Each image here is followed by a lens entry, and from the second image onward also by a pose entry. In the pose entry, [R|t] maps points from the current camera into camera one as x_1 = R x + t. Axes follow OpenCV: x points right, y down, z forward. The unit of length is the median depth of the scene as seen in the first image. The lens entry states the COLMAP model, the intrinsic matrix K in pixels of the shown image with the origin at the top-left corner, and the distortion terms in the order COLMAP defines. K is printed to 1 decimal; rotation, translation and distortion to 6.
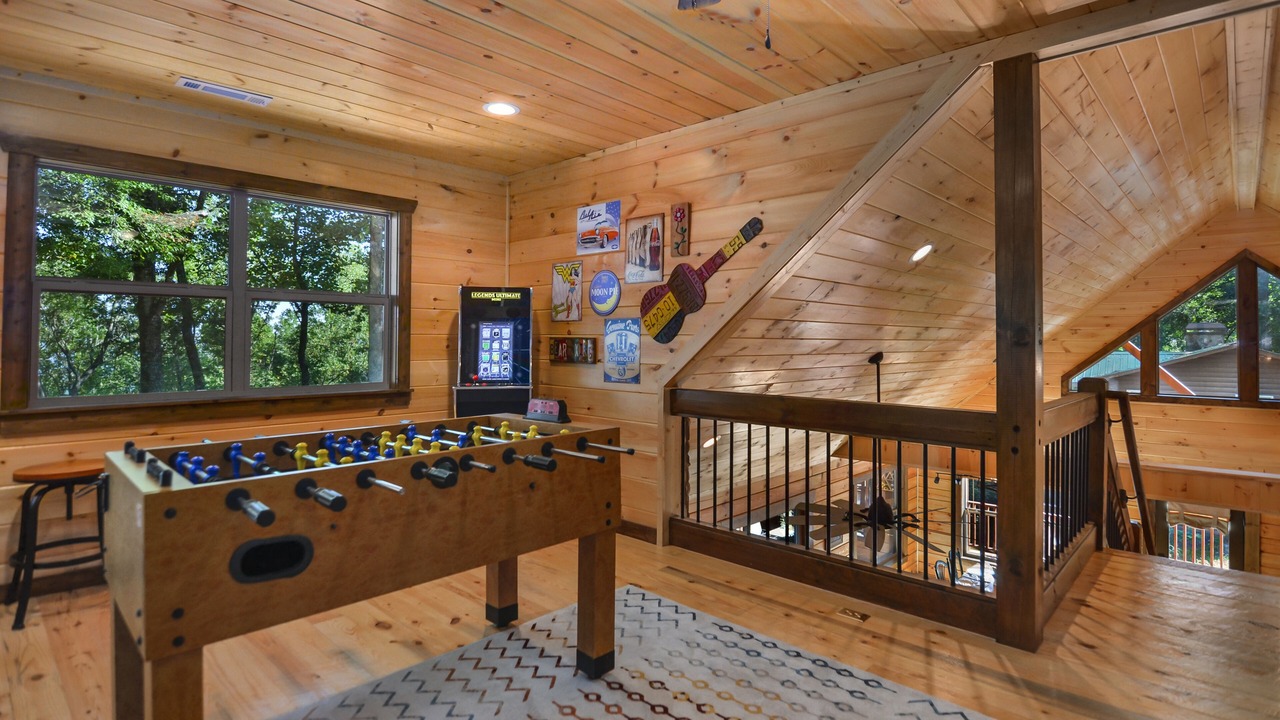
lens RADIAL K [[643.8, 0, 636.2], [0, 643.8, 332.5], [0, 0, 1]] dist [-0.003055, -0.012507]
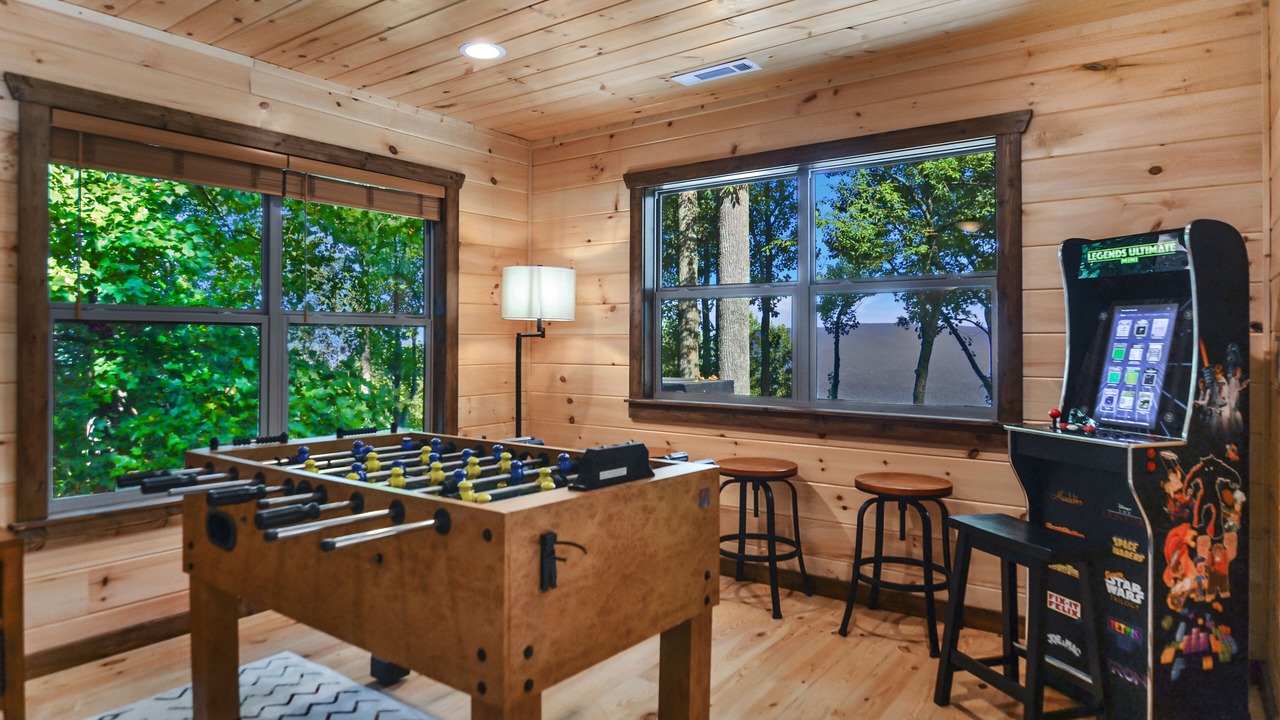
lens RADIAL K [[753.9, 0, 630.9], [0, 753.9, 332.0], [0, 0, 1]] dist [0.003834, -0.018834]
pose [[0.125861, -0.012705, -0.991966, 0.349554], [0.009370, 0.999889, -0.011617, 0.007683], [0.992004, -0.007833, 0.125966, 0.622780]]
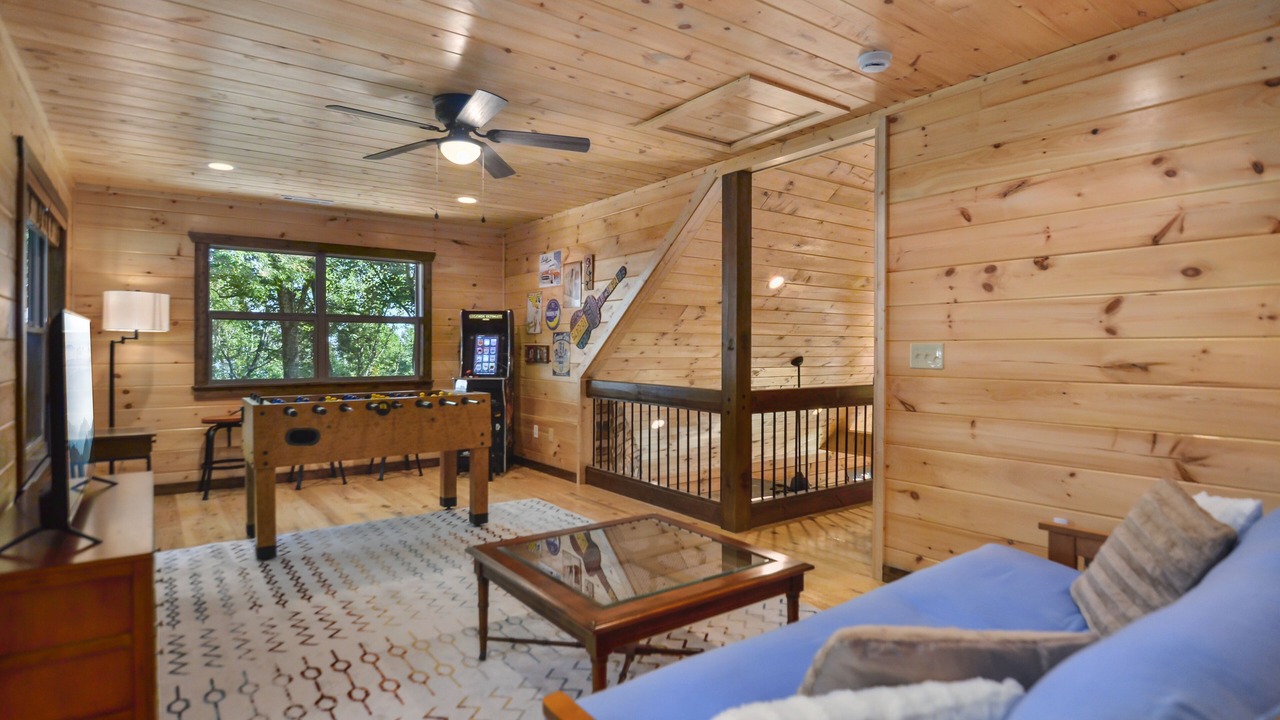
lens RADIAL K [[664.7, 0, 640.0], [0, 664.7, 360.0], [0, 0, 1]] dist [-0.001265, -0.021882]
pose [[0.984867, 0.002960, -0.173288, 0.443617], [0.002196, 0.999561, 0.029552, -0.002935], [0.173299, -0.029486, 0.984428, -0.489001]]
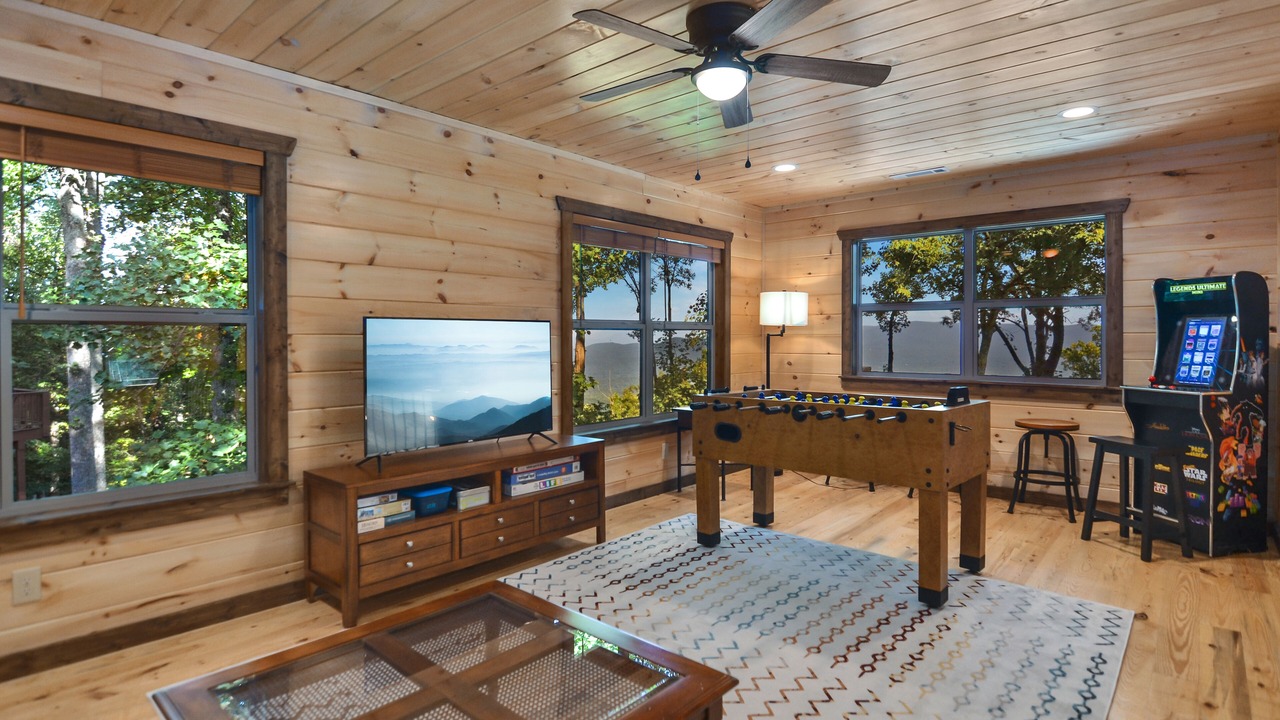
lens RADIAL K [[645.0, 0, 637.3], [0, 645.0, 339.6], [0, 0, 1]] dist [0.000040, -0.013843]
pose [[0.040471, 0.001105, -0.999180, 0.708355], [0.013054, 0.999913, 0.001634, 0.001927], [0.999095, -0.013110, 0.040453, 0.229763]]
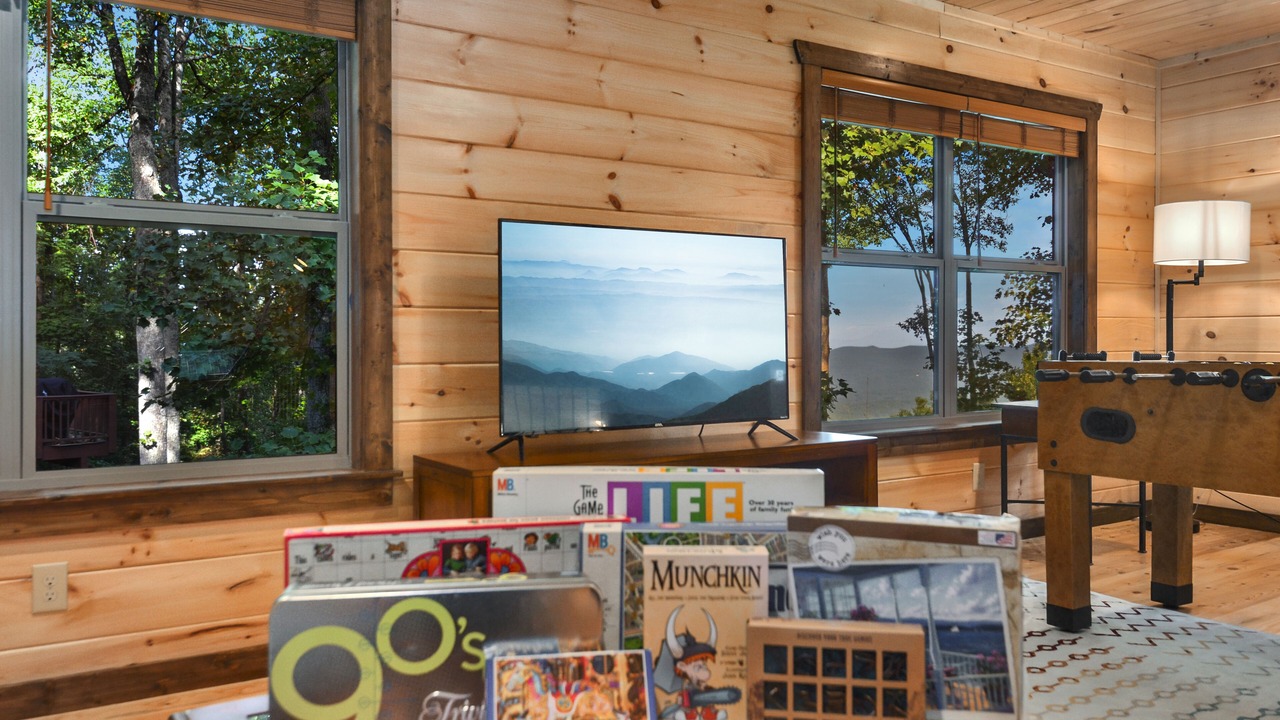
lens RADIAL K [[998.7, 0, 636.9], [0, 998.7, 332.7], [0, 0, 1]] dist [0.006294, -0.012505]
pose [[-0.225917, -0.006144, -0.974127, 0.649396], [0.011499, 0.999894, -0.008974, 0.068422], [0.974079, -0.013229, -0.225823, 0.210404]]
